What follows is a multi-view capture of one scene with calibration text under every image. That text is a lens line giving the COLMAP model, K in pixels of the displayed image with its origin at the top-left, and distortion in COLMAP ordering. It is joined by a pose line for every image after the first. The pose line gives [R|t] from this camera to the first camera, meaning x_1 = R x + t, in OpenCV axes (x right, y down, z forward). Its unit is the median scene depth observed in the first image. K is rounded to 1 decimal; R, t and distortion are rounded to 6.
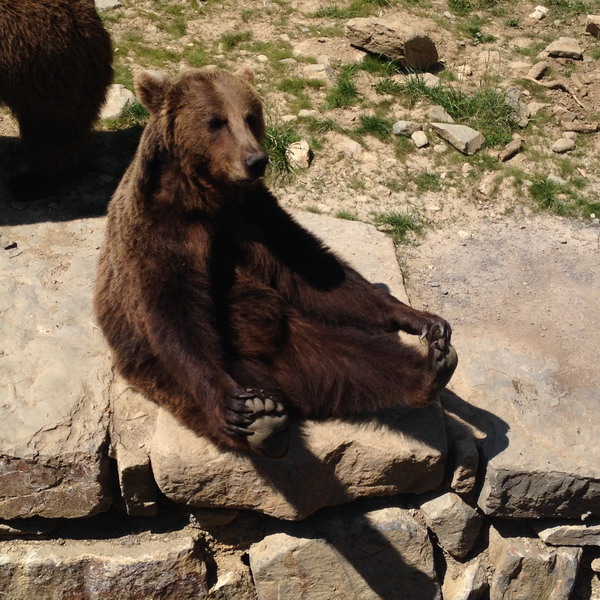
lens RADIAL K [[1044.9, 0, 300.0], [0, 1044.9, 300.0], [0, 0, 1]] dist [0.148476, -0.315310]
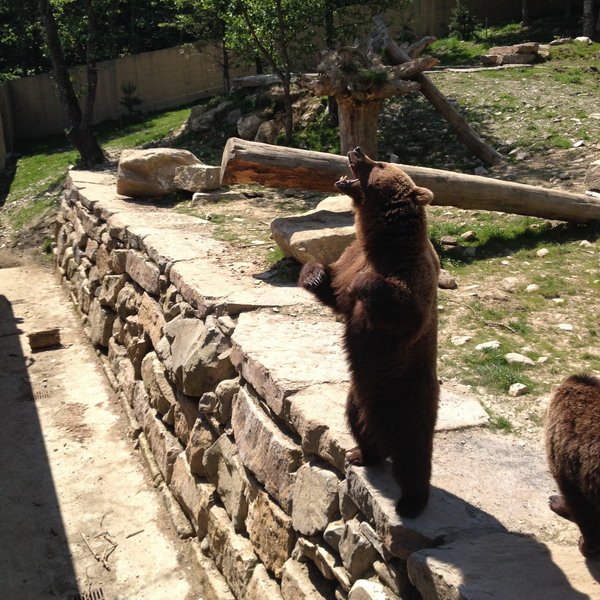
lens RADIAL K [[749.2, 0, 299.7], [0, 749.2, 303.4], [0, 0, 1]] dist [0.157567, -0.392698]
pose [[0.330183, 0.208225, -0.920664, 1.443114], [-0.580676, 0.813775, -0.024200, -0.009570], [0.744174, 0.542598, 0.389606, 0.148297]]
